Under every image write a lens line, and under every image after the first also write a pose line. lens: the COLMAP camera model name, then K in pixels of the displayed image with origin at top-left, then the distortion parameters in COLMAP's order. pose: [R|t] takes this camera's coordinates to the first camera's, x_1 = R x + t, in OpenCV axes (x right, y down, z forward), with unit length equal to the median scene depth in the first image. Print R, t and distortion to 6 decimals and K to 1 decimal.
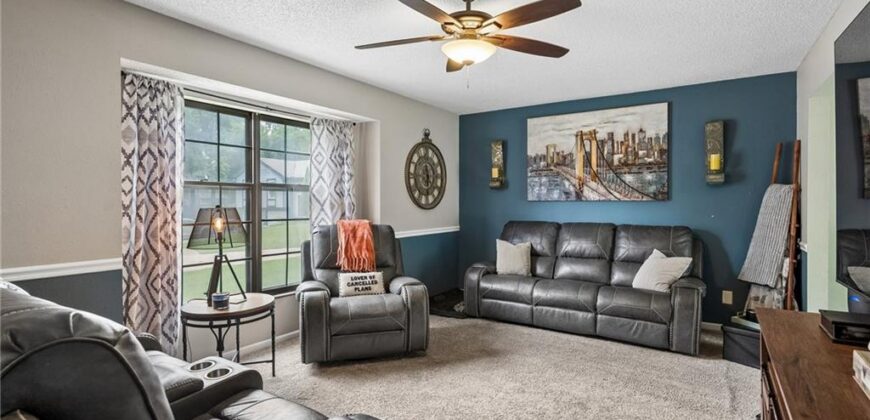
lens RADIAL K [[418.5, 0, 435.0], [0, 418.5, 210.0], [0, 0, 1]] dist [-0.000477, -0.000121]
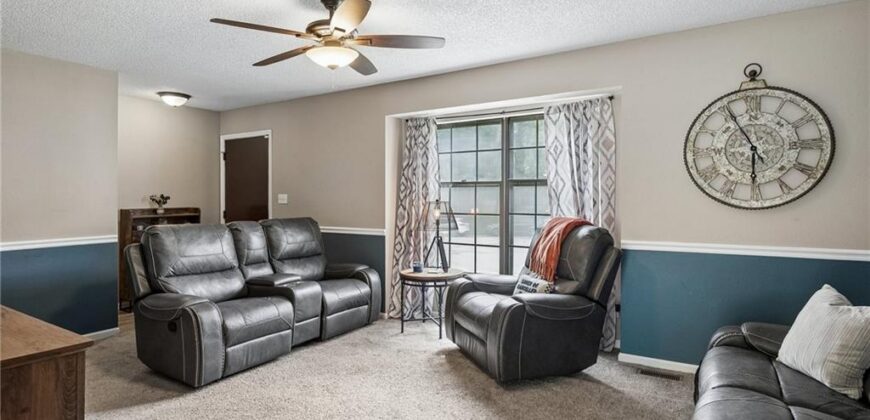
lens RADIAL K [[440.7, 0, 435.0], [0, 440.7, 210.0], [0, 0, 1]] dist [0.000413, 0.000064]
pose [[0.026573, 0.030132, -0.999193, 0.637752], [-0.018684, 0.999386, 0.029641, -0.013582], [0.999472, 0.017881, 0.027119, 0.662696]]
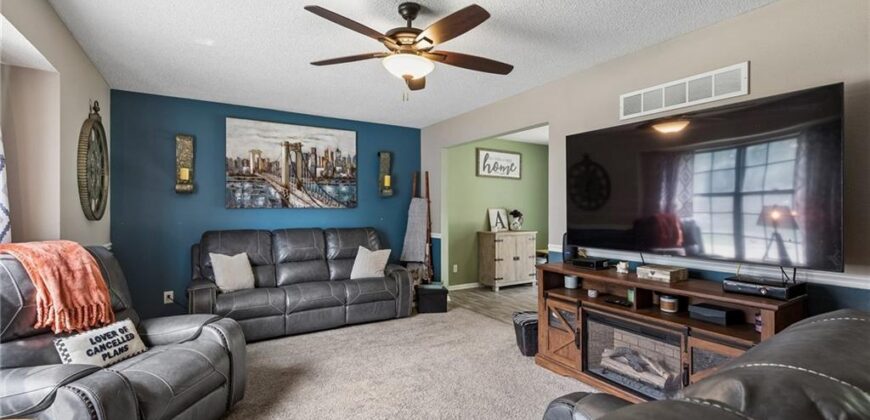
lens RADIAL K [[382.0, 0, 435.0], [0, 382.0, 210.0], [0, 0, 1]] dist [0.000172, 0.000087]
pose [[0.406187, -0.002372, 0.913787, -0.412144], [0.019324, 0.999795, -0.005994, -0.004074], [-0.913585, 0.020093, 0.406150, 0.296436]]
